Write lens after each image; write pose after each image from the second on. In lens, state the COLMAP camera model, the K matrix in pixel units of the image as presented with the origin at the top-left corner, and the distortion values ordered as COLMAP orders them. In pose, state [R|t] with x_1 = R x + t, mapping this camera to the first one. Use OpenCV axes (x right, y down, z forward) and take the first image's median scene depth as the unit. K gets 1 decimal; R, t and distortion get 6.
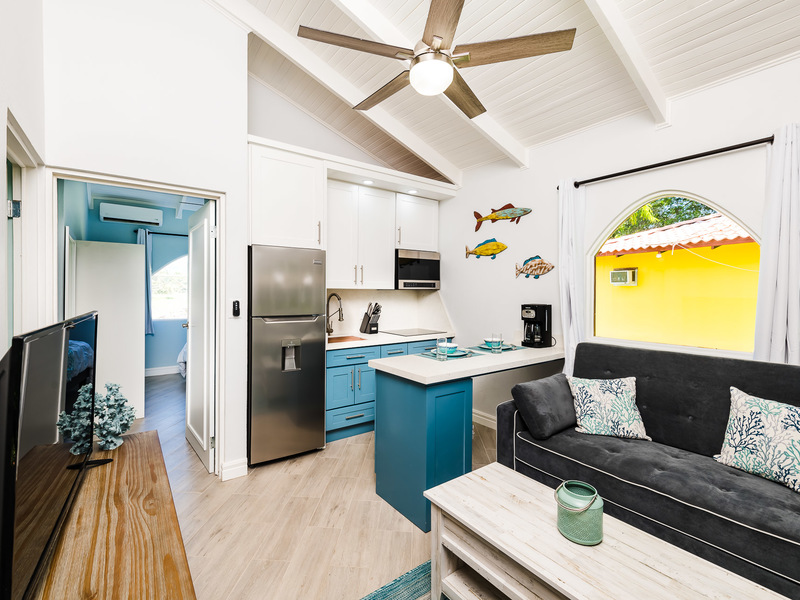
lens RADIAL K [[375.6, 0, 403.1], [0, 375.6, 296.0], [0, 0, 1]] dist [-0.019137, 0.000192]
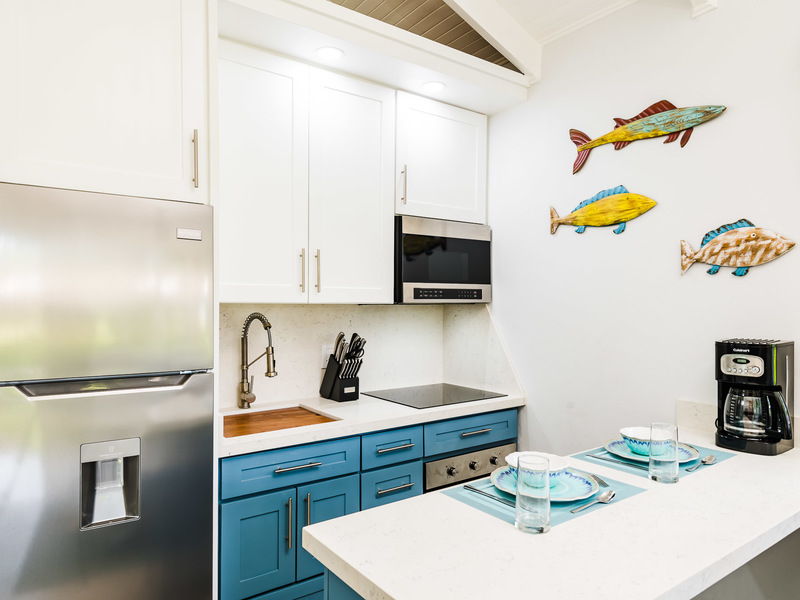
lens RADIAL K [[482.4, 0, 400.5], [0, 482.4, 300.0], [0, 0, 1]] dist [0.006936, 0.000660]
pose [[0.999580, -0.004400, -0.028634, 0.002024], [0.003716, 0.999707, -0.023917, -0.008435], [0.028731, 0.023801, 0.999304, 0.429957]]
